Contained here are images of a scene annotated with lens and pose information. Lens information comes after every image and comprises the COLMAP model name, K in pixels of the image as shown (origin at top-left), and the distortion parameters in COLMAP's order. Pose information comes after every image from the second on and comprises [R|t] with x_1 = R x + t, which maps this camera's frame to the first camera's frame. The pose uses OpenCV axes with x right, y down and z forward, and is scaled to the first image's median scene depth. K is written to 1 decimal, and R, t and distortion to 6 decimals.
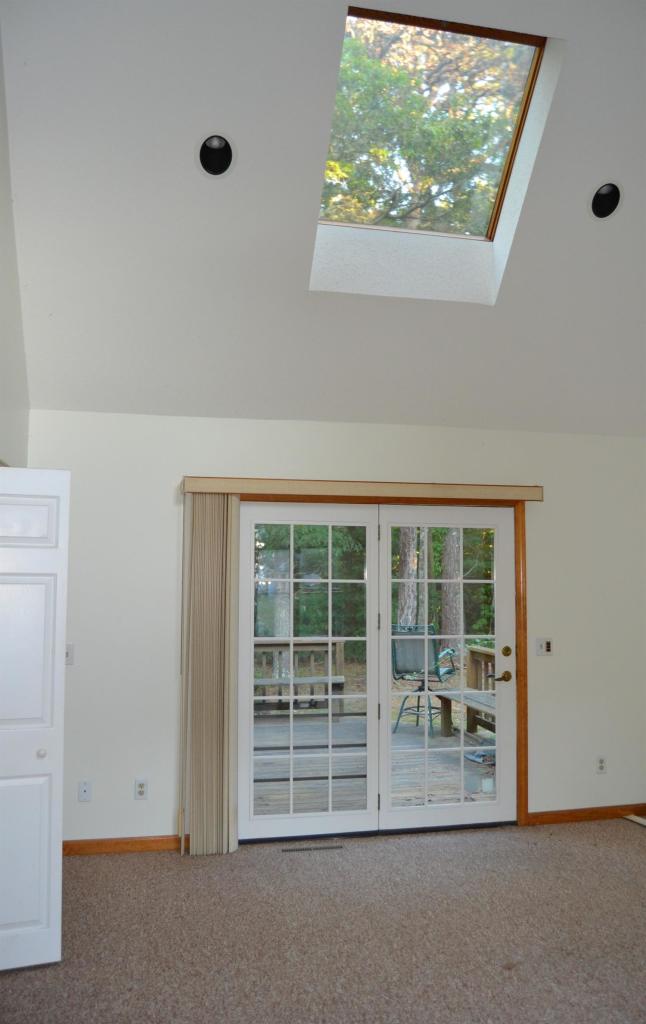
lens RADIAL K [[787.8, 0, 335.7], [0, 787.8, 490.1], [0, 0, 1]] dist [-0.086062, 0.027487]
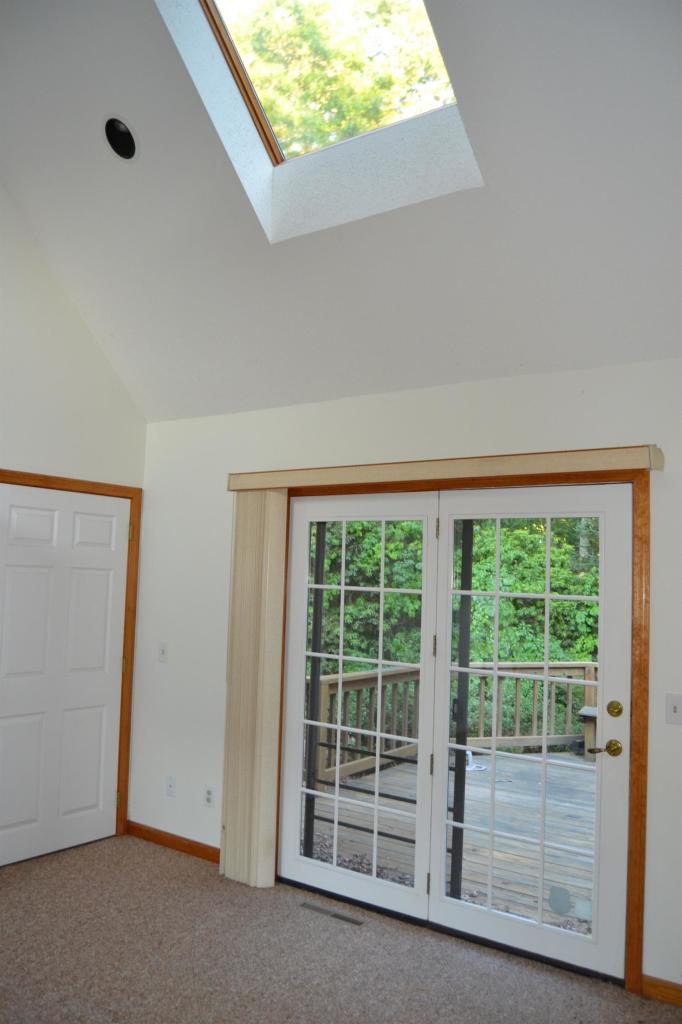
lens RADIAL K [[807.8, 0, 337.7], [0, 807.8, 489.9], [0, 0, 1]] dist [-0.089993, 0.032606]
pose [[0.671758, -0.058322, -0.738471, 0.606318], [0.059780, 0.997913, -0.024433, 0.033048], [0.738355, -0.027733, 0.673842, 0.440187]]
